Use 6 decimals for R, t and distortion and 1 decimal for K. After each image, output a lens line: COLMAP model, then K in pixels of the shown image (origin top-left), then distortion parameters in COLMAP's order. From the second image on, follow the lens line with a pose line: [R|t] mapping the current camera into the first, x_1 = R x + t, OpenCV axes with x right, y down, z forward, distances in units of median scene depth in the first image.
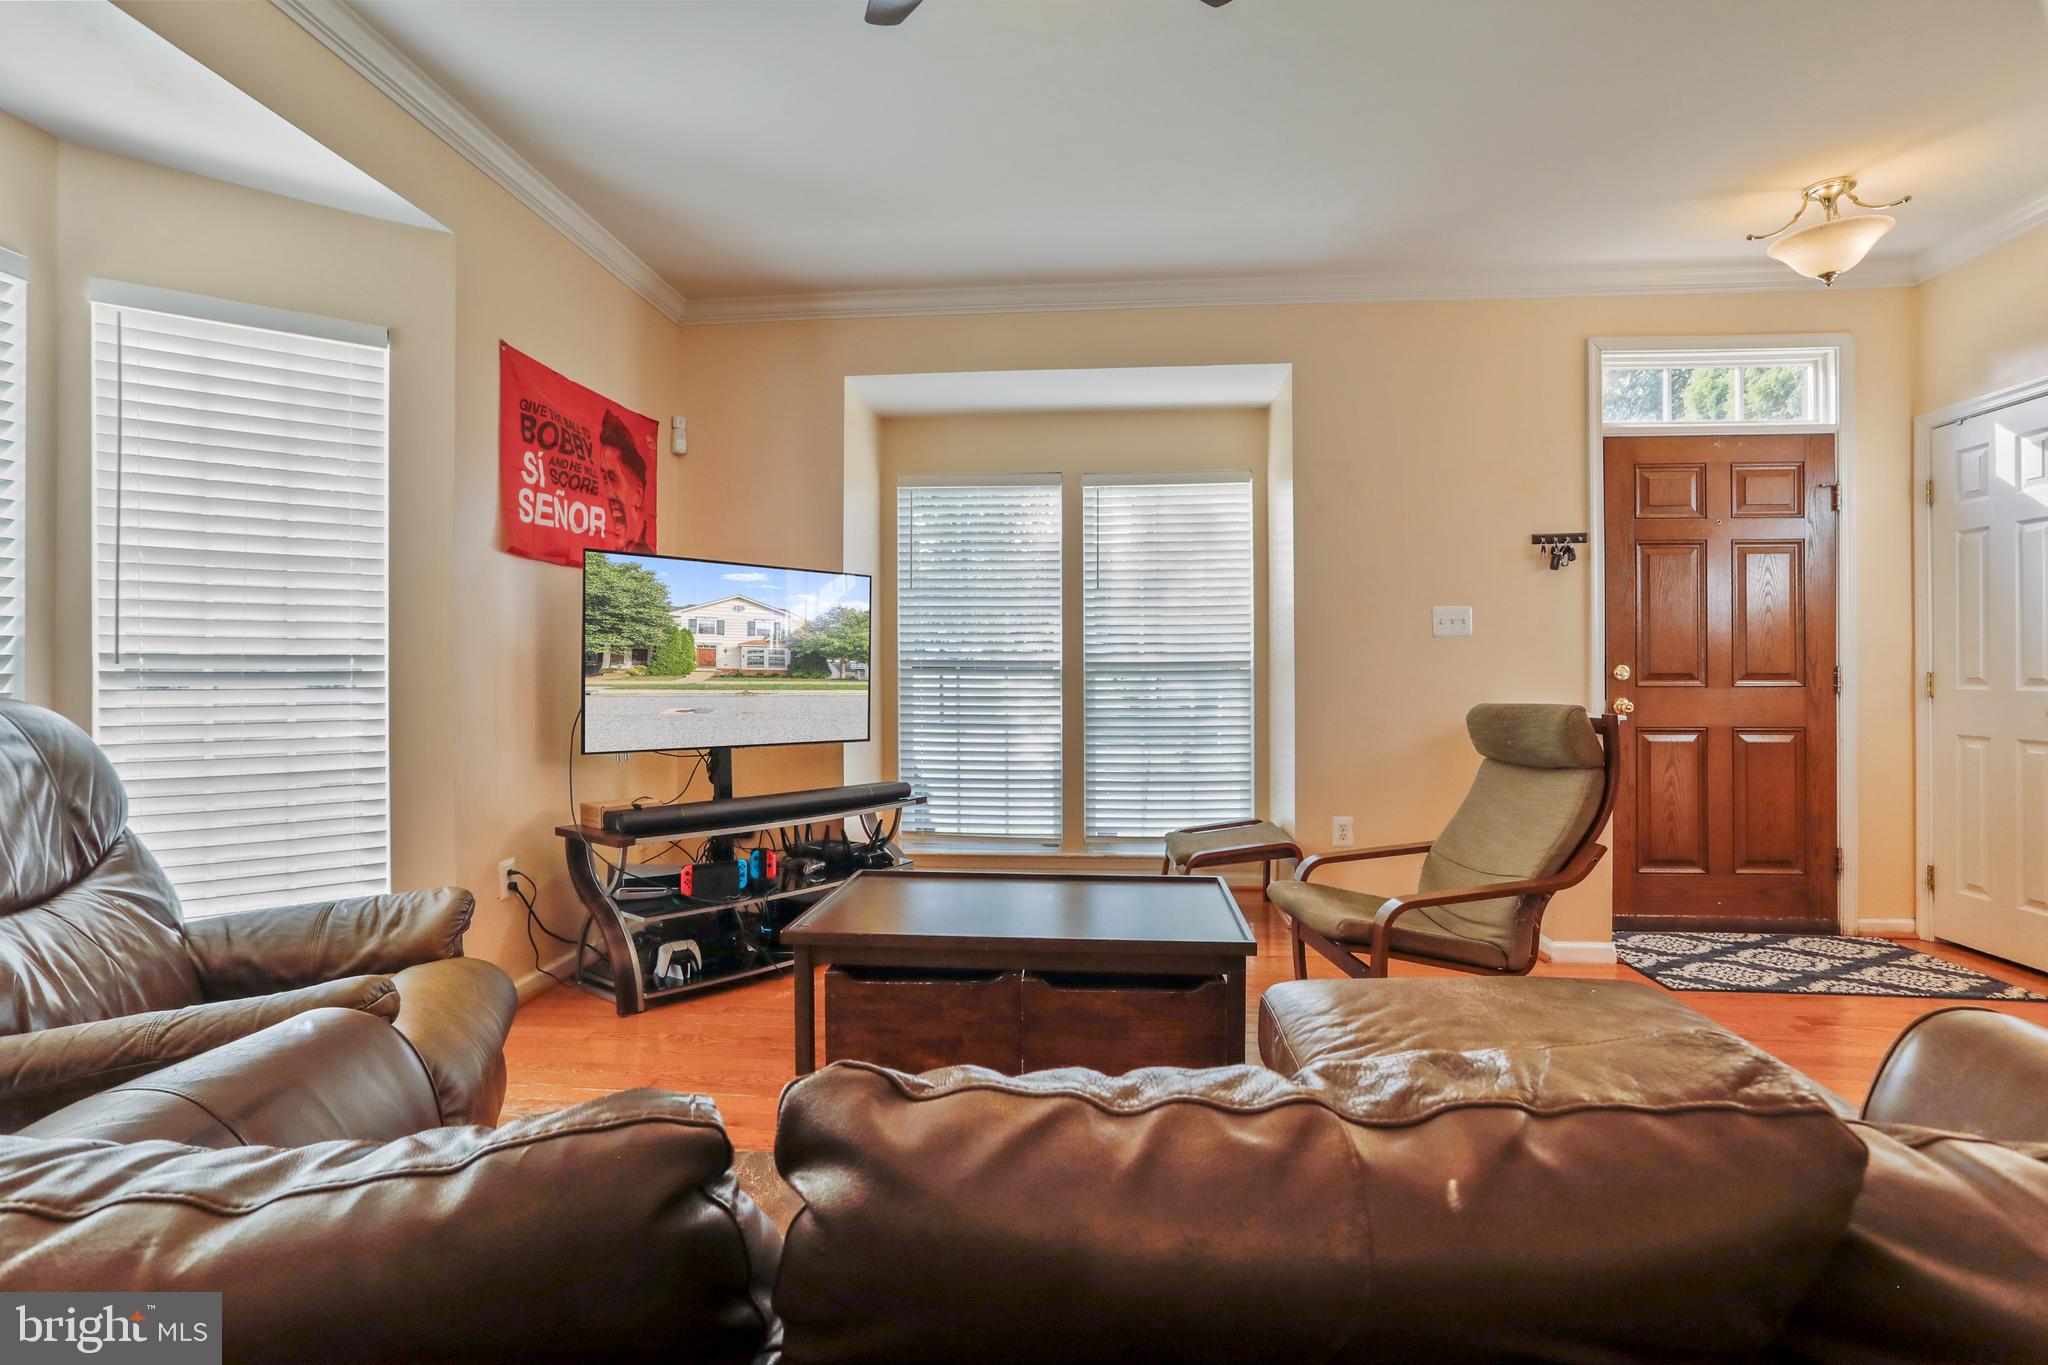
lens RADIAL K [[994.6, 0, 994.7], [0, 994.6, 672.4], [0, 0, 1]] dist [-0.041178, 0.018253]
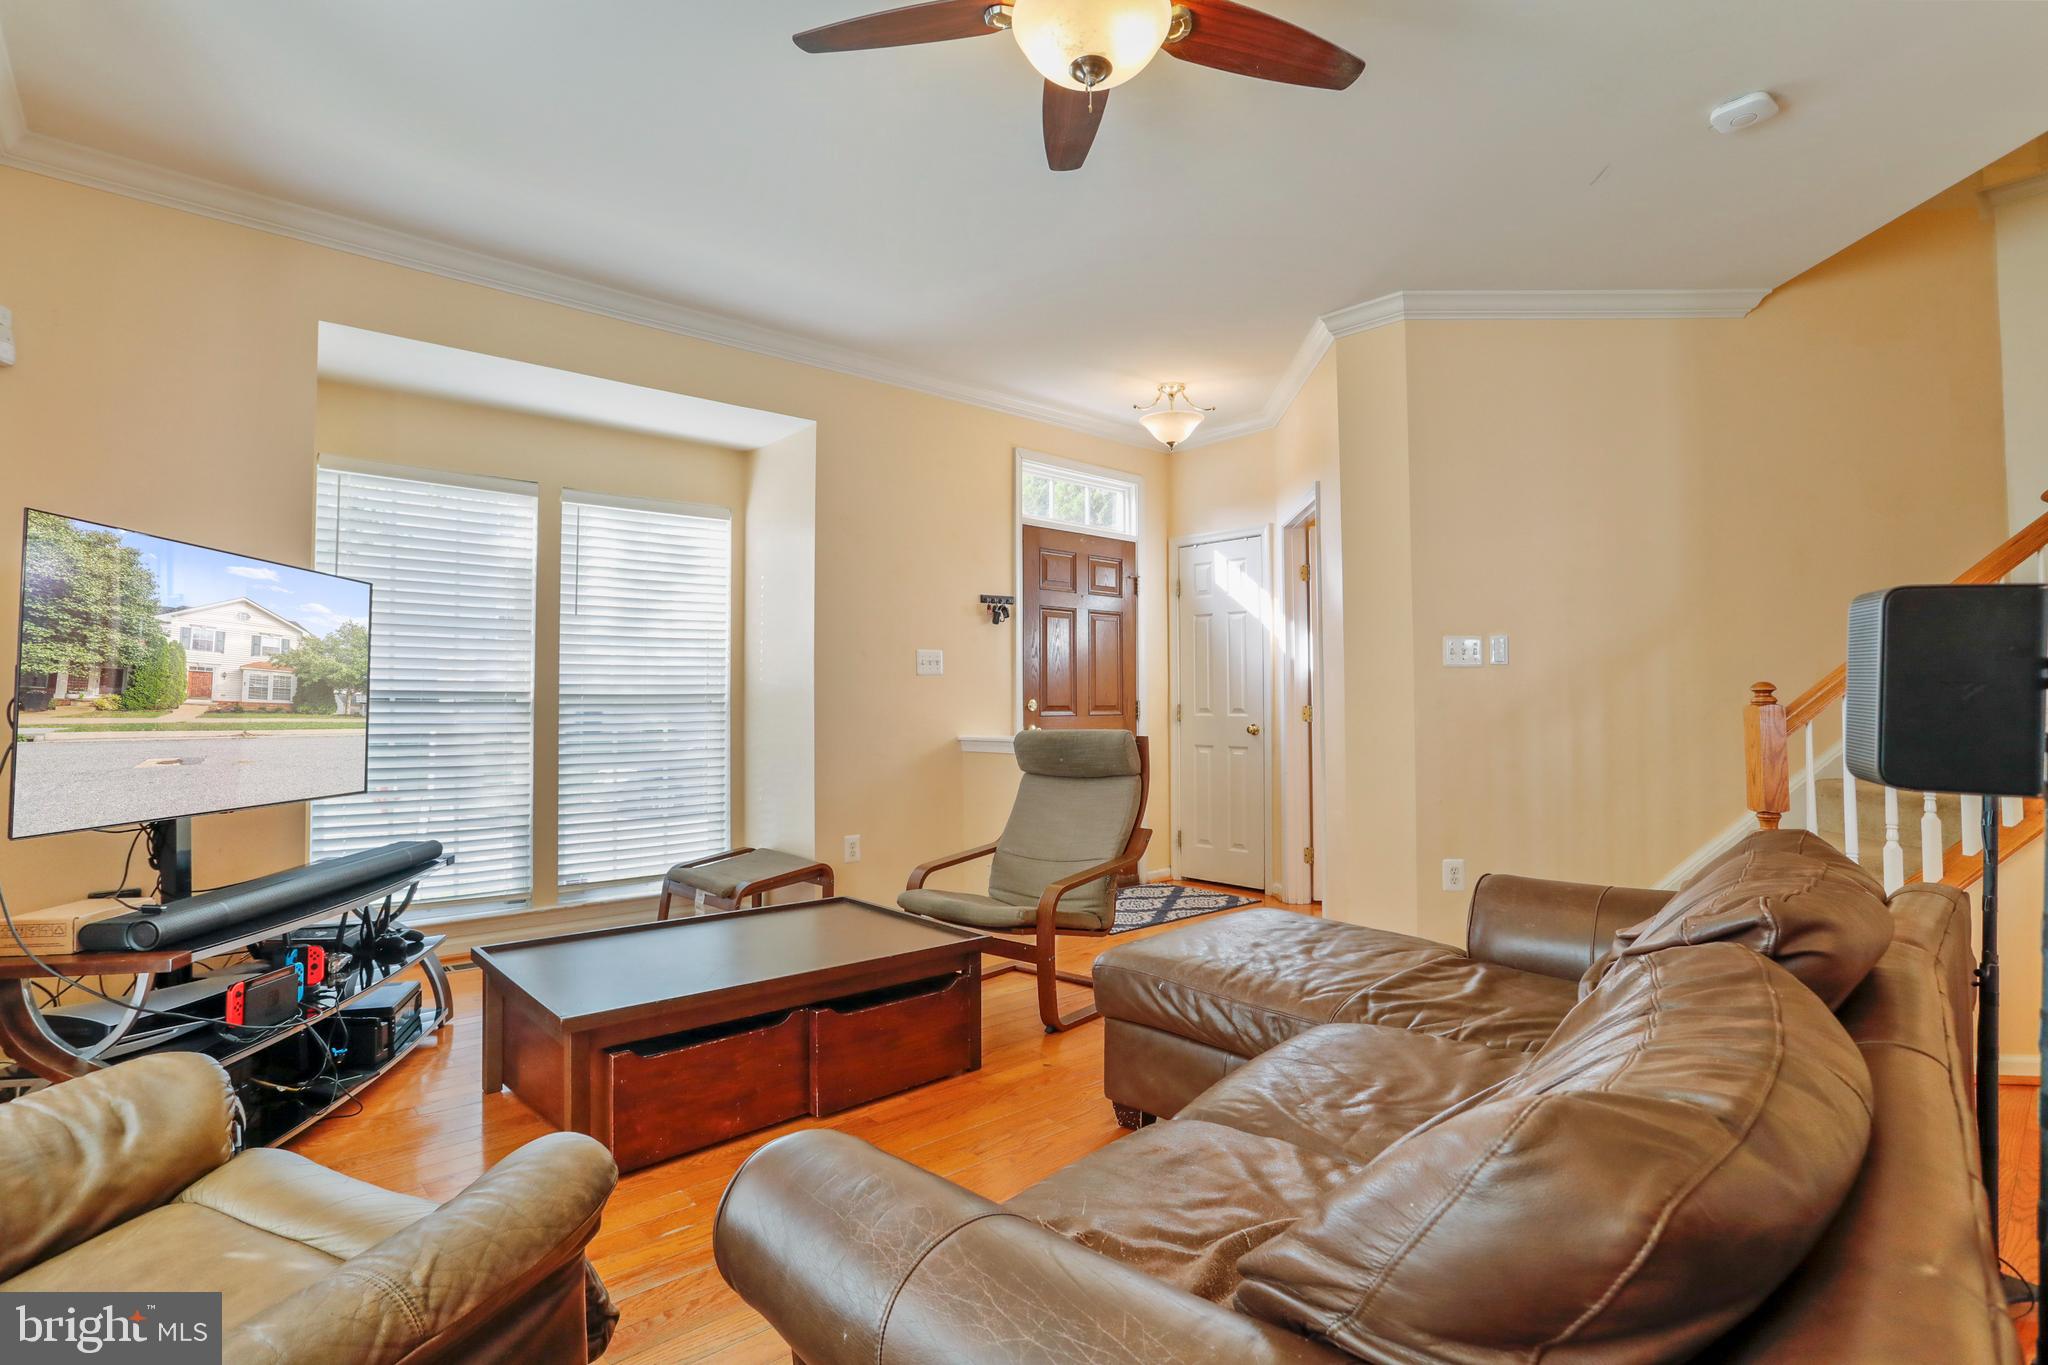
lens RADIAL K [[994.6, 0, 1029.6], [0, 994.6, 666.4], [0, 0, 1]] dist [-0.041178, 0.018253]
pose [[0.684405, 0.027307, 0.728590, -0.335785], [0.002527, 0.999204, -0.039823, 0.001348], [-0.729098, 0.029096, 0.683791, 0.091637]]
